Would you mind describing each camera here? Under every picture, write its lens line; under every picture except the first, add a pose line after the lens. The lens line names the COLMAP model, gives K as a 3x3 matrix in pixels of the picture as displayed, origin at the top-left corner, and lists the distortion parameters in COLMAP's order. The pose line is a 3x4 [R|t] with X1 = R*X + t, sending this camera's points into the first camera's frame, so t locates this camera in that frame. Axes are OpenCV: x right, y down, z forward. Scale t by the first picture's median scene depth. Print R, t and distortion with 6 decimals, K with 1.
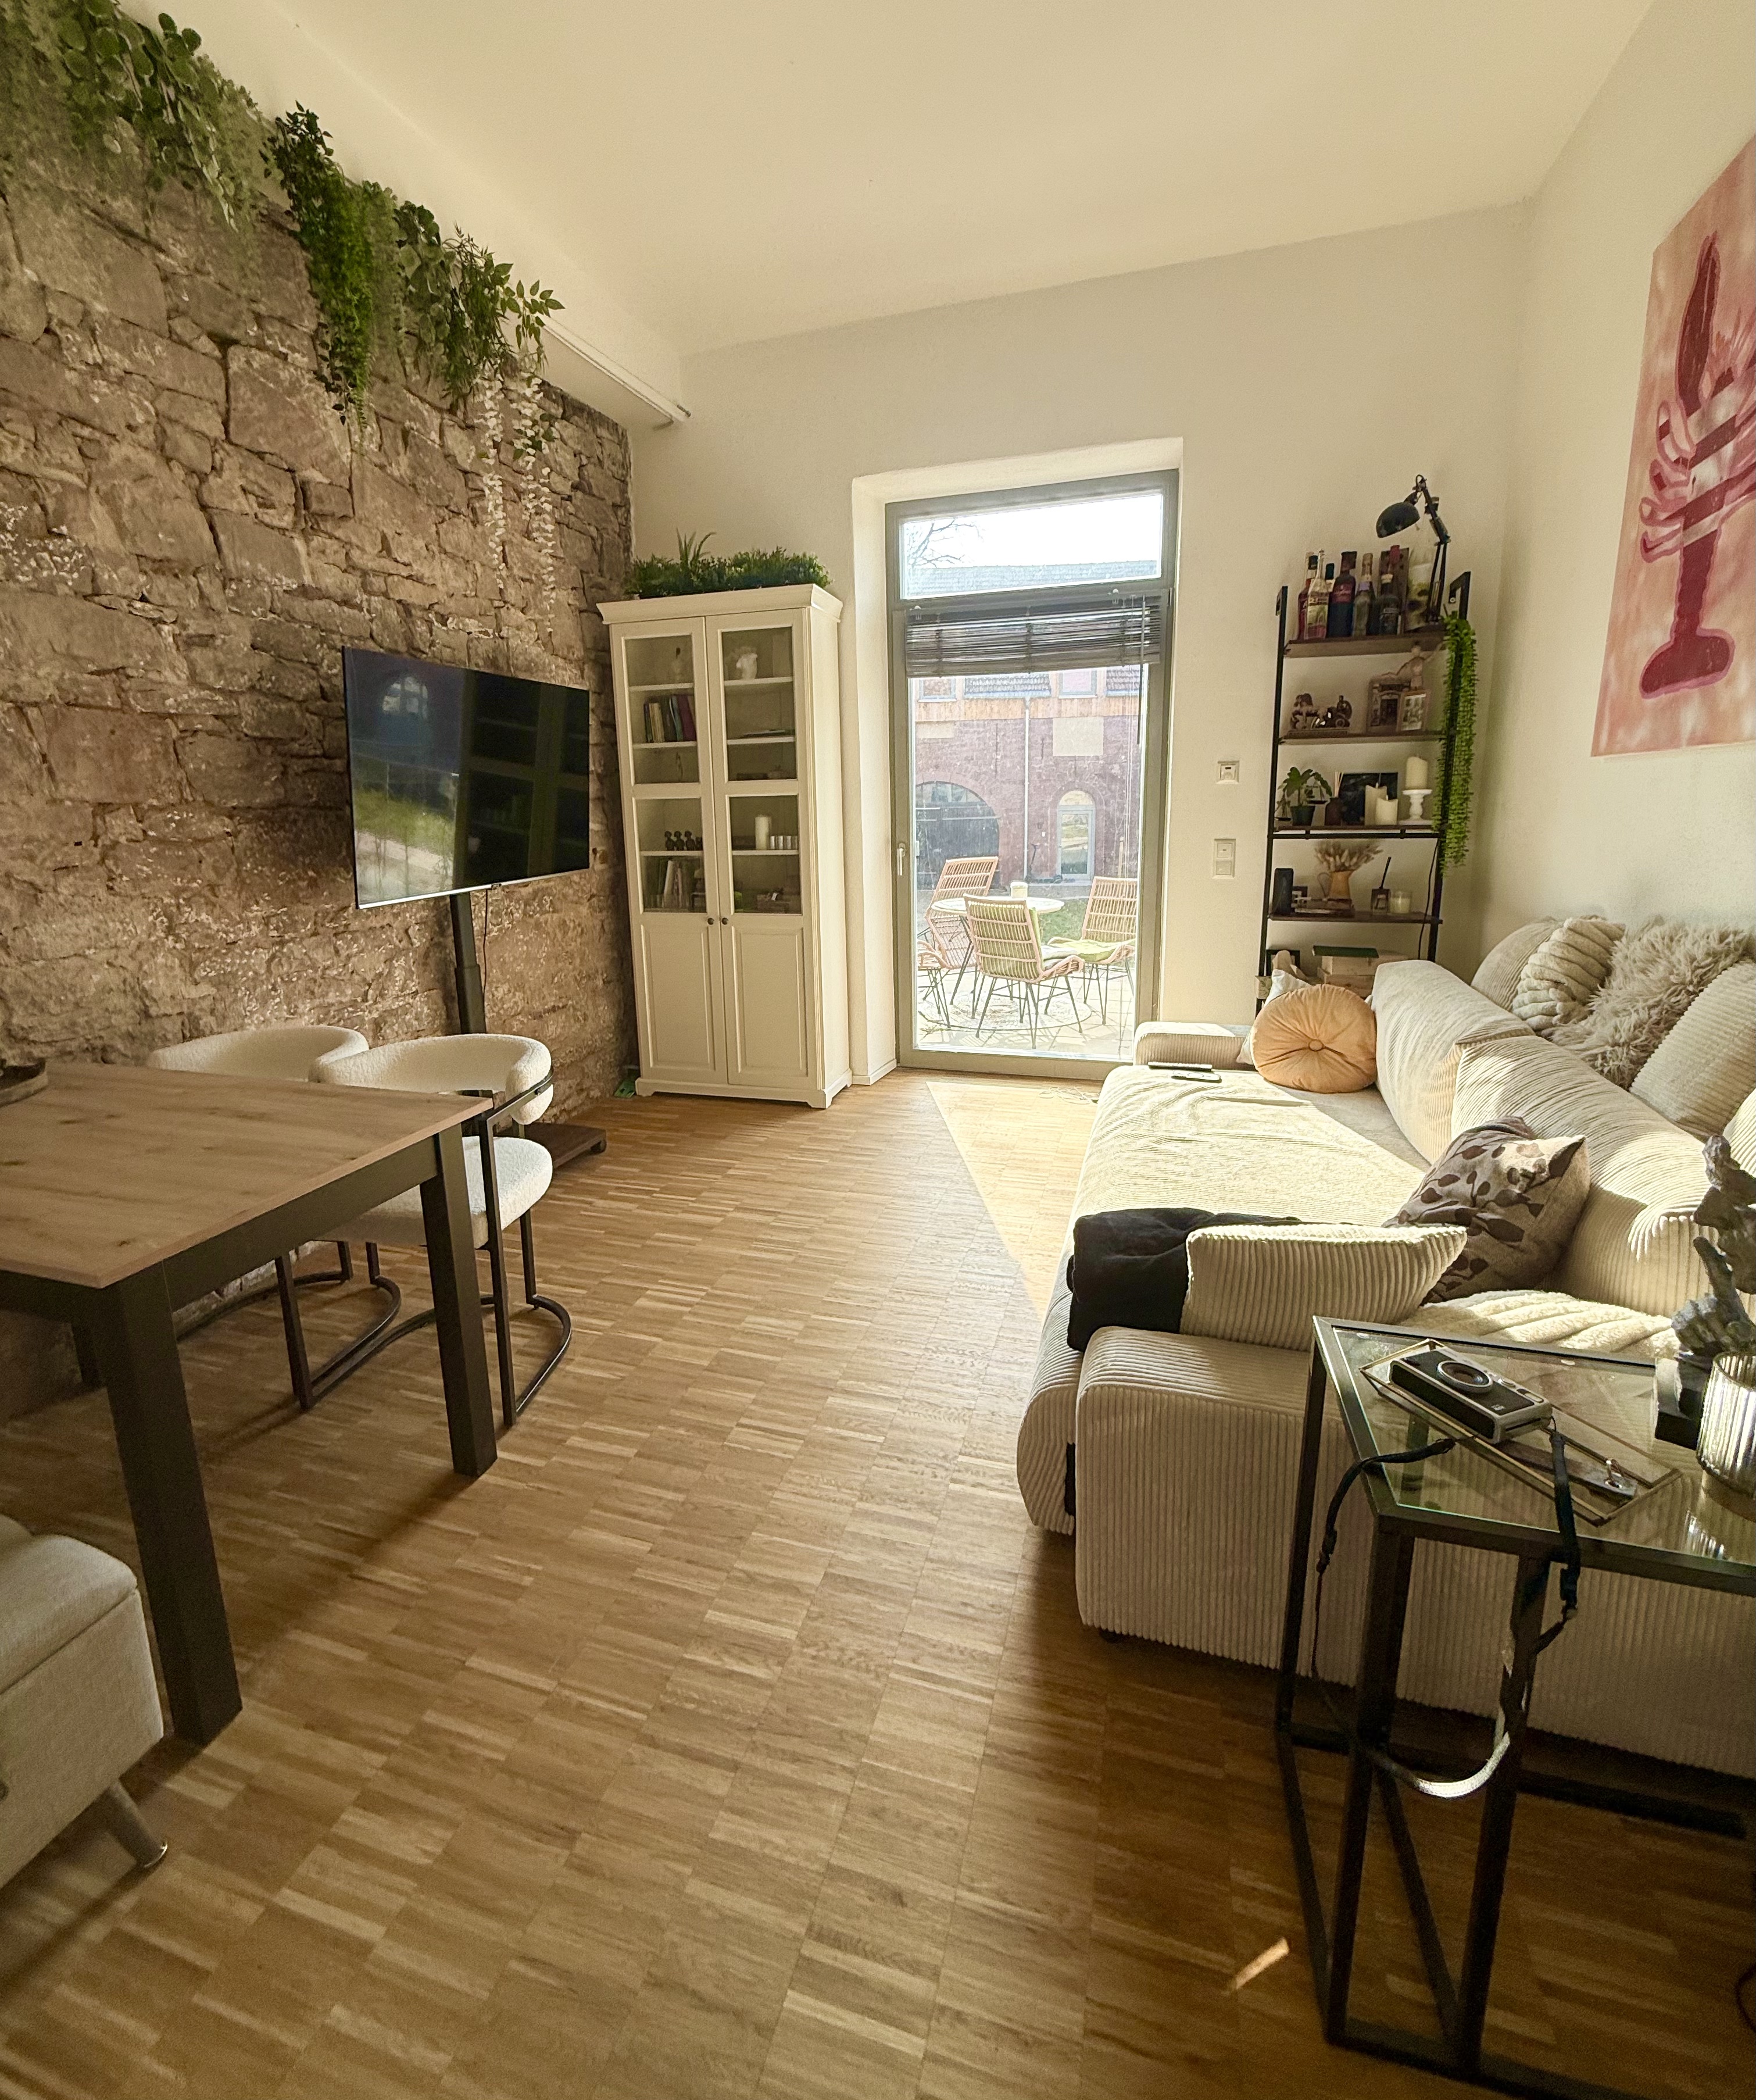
lens RADIAL K [[951.9, 0, 874.0], [0, 951.9, 991.7], [0, 0, 1]] dist [-0.000130, -0.001314]
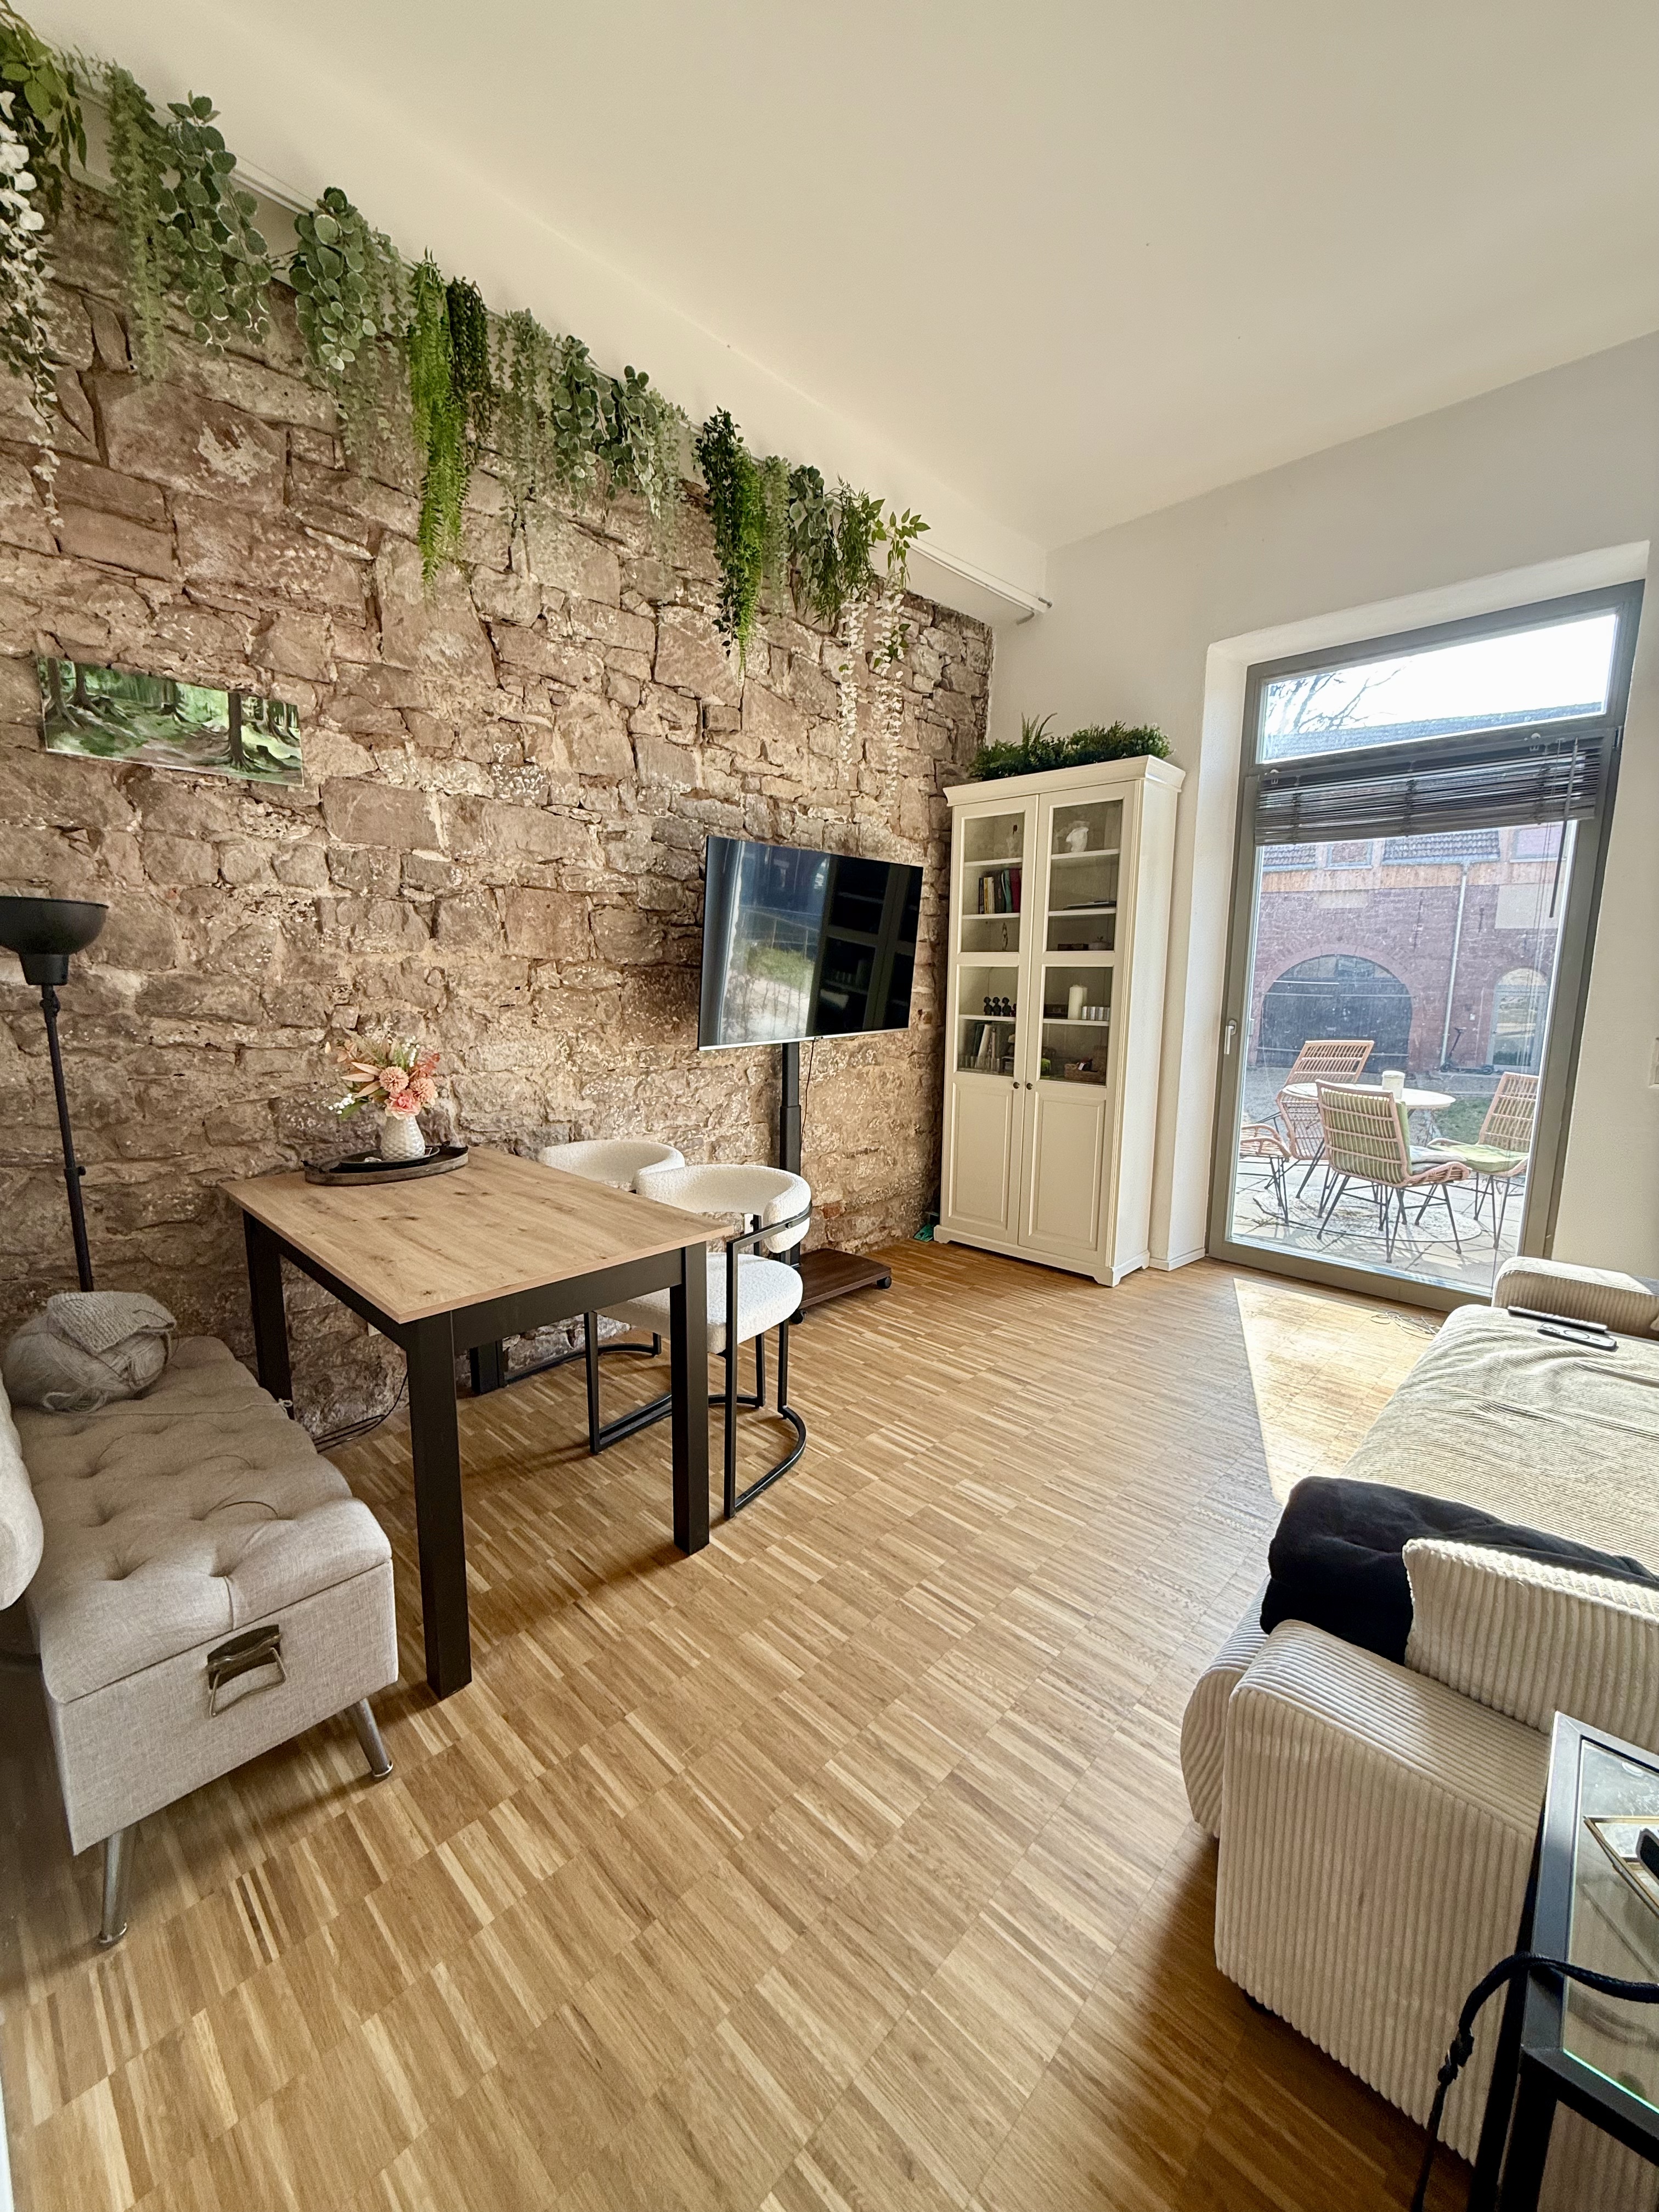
lens RADIAL K [[892.5, 0, 829.5], [0, 892.5, 1106.0], [0, 0, 1]] dist [-0.001853, -0.000187]
pose [[0.888412, 0.098555, -0.448342, 0.117644], [-0.117008, 0.993038, -0.013566, -0.020621], [0.443884, 0.064511, 0.893759, 0.064377]]
